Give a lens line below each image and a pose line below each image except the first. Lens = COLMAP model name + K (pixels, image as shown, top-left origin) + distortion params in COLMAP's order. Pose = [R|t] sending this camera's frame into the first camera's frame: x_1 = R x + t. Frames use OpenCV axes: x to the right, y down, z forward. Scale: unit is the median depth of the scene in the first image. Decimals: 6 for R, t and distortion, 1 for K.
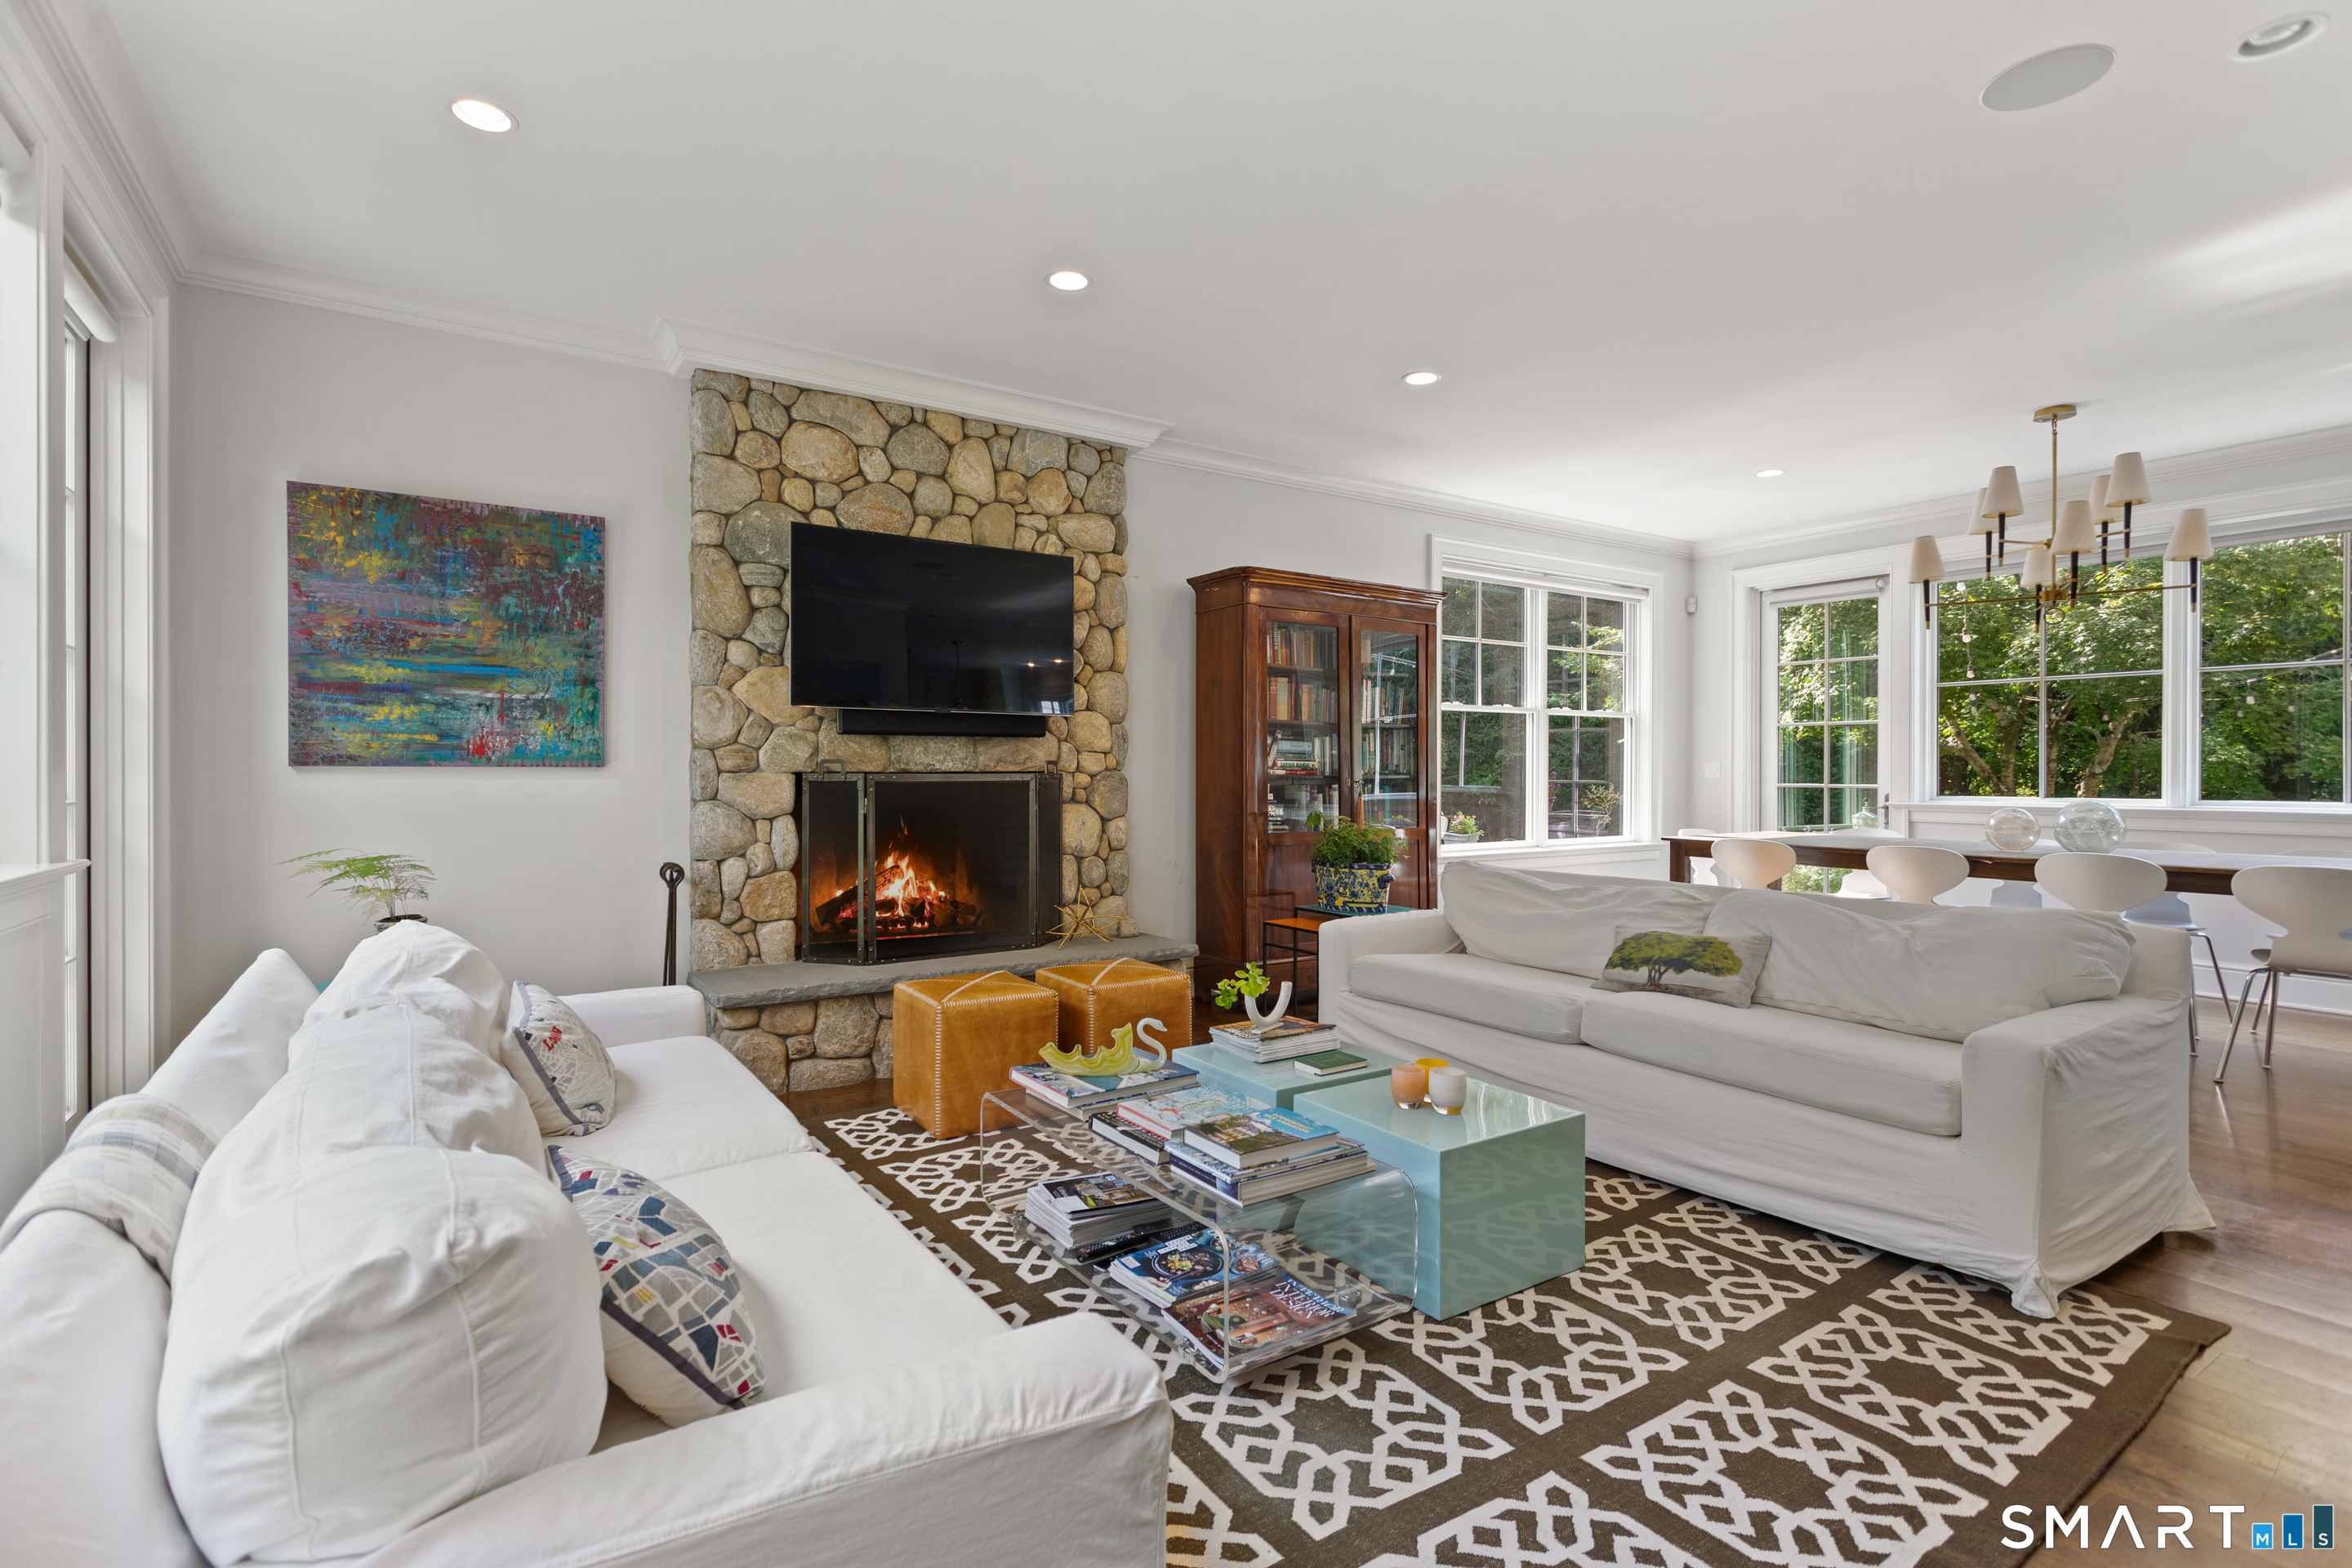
lens RADIAL K [[1111.9, 0, 1171.7], [0, 1111.9, 777.3], [0, 0, 1]] dist [-0.004728, 0.003706]
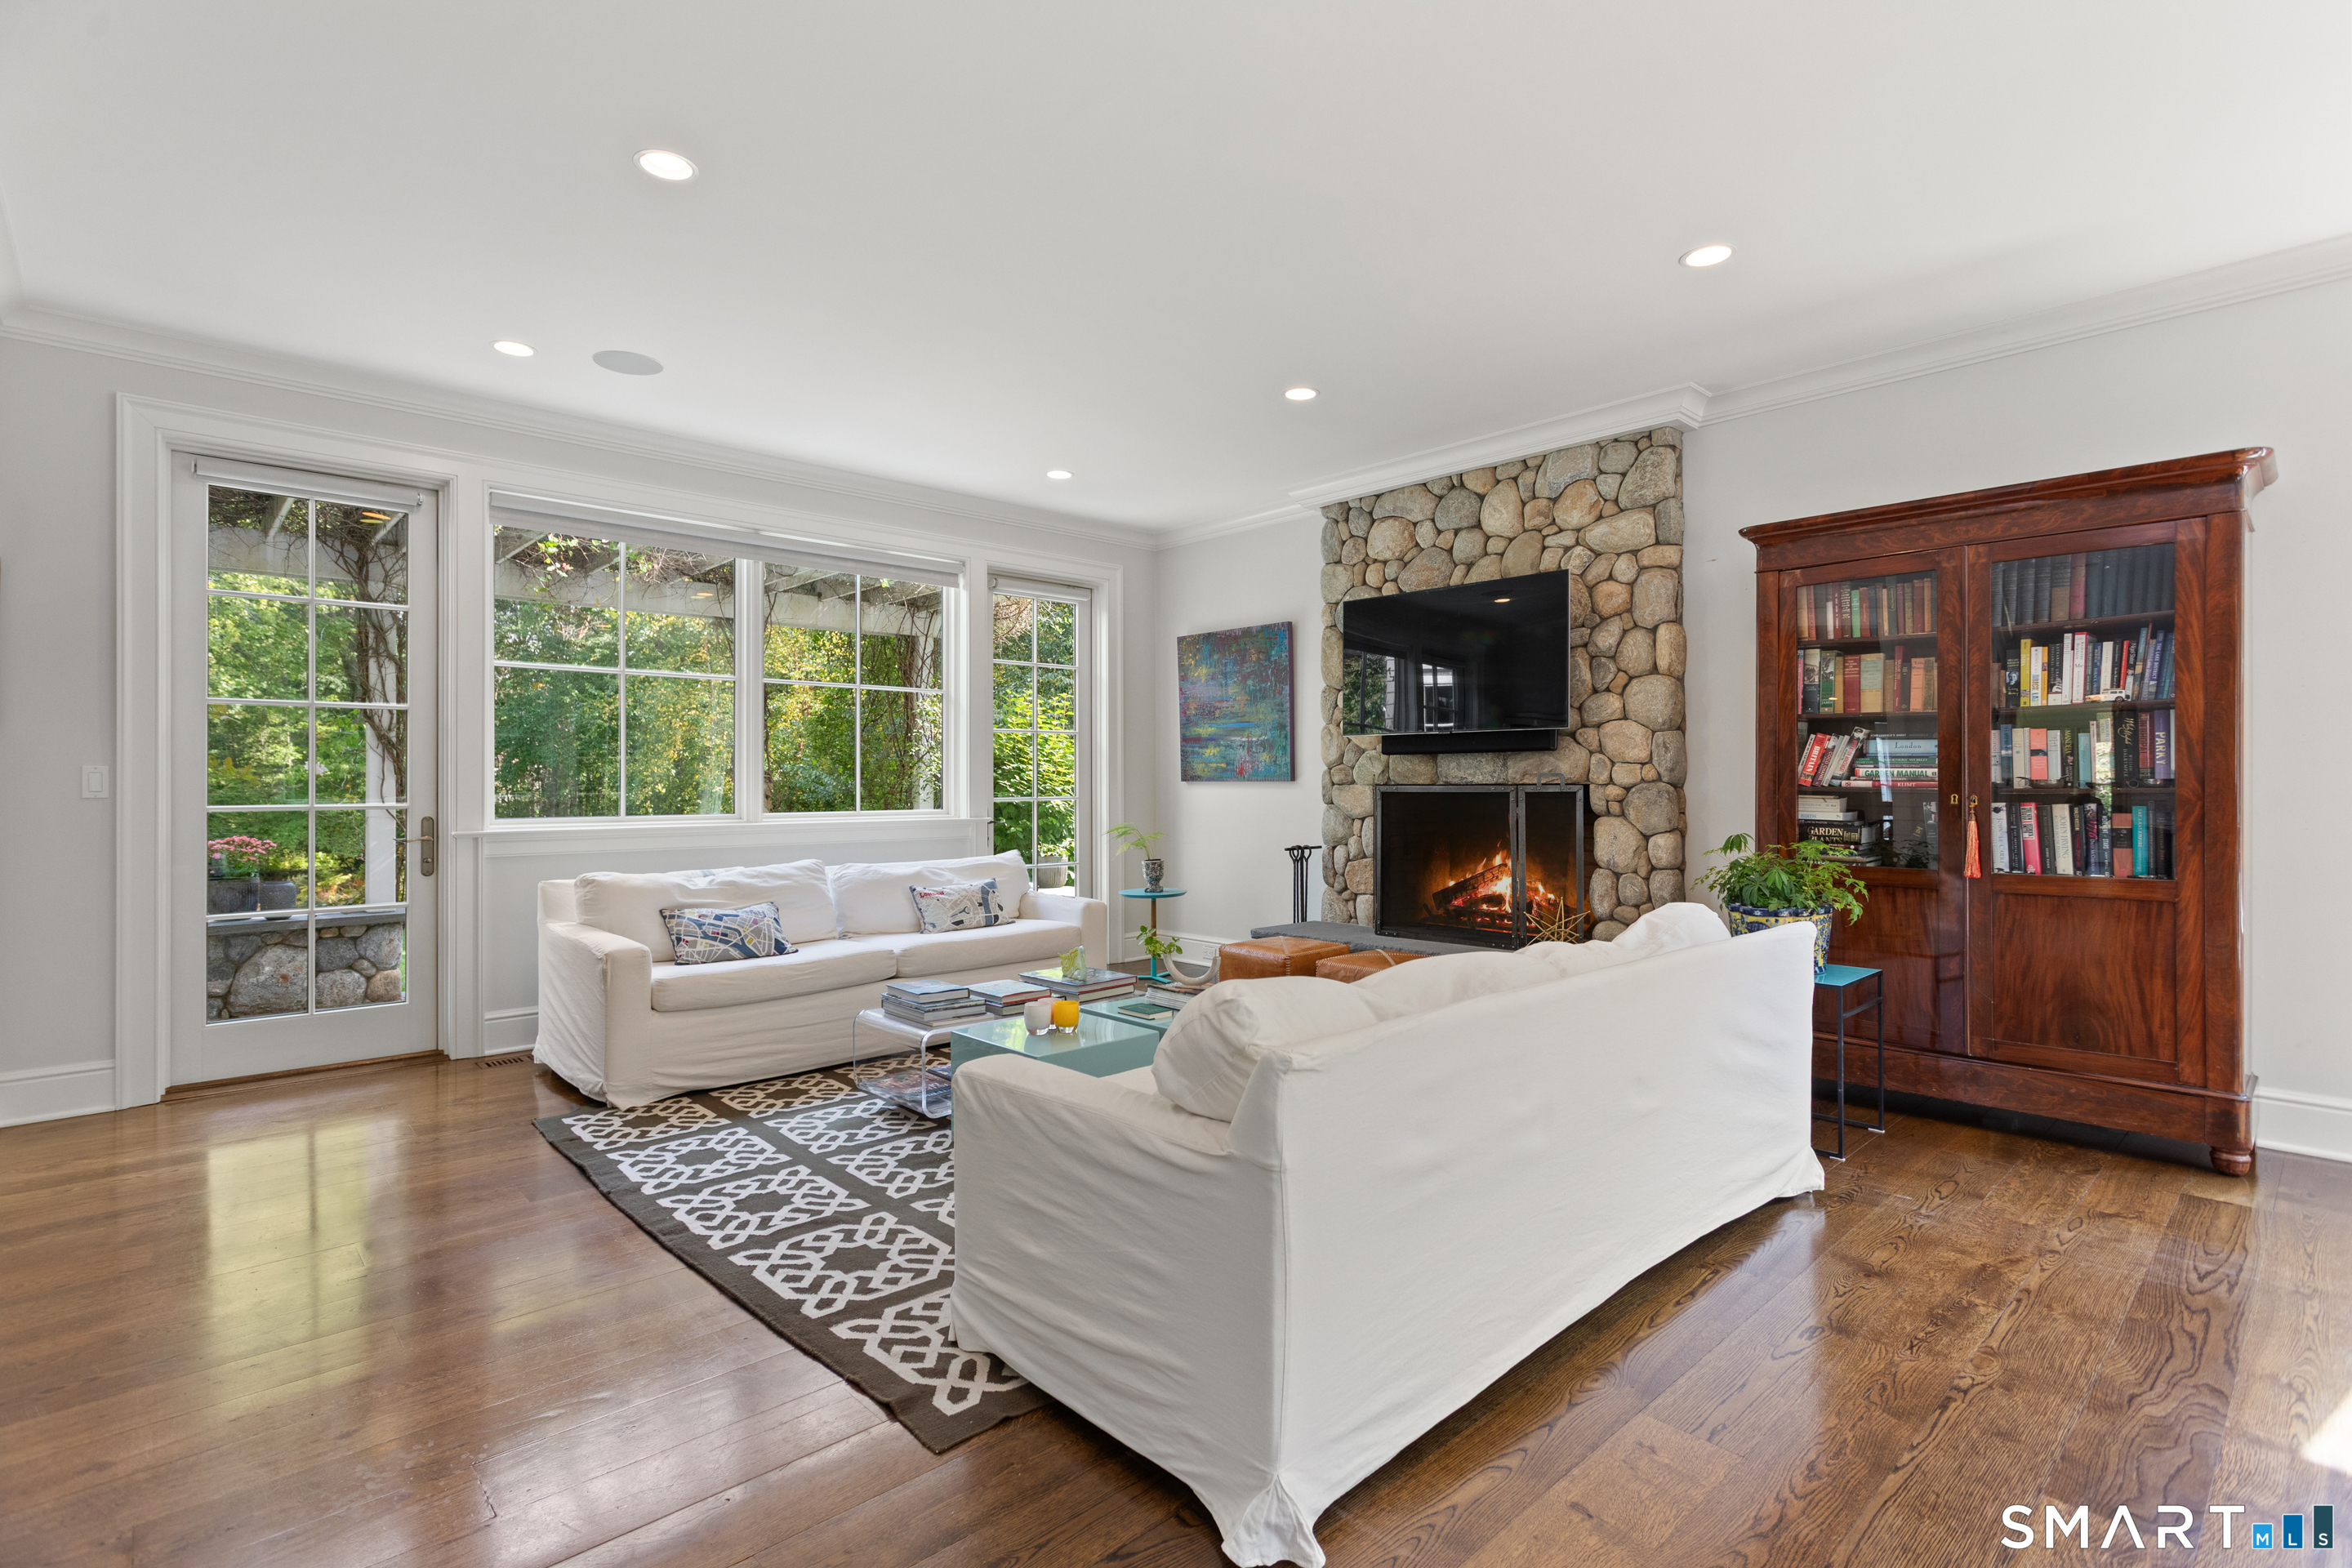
lens RADIAL K [[1111.9, 0, 1159.5], [0, 1111.9, 784.1], [0, 0, 1]] dist [-0.004728, 0.003706]
pose [[0.159097, -0.000081, -0.987263, 0.925370], [-0.002517, 0.999997, -0.000487, -0.003740], [0.987260, 0.002563, 0.159096, 0.529272]]
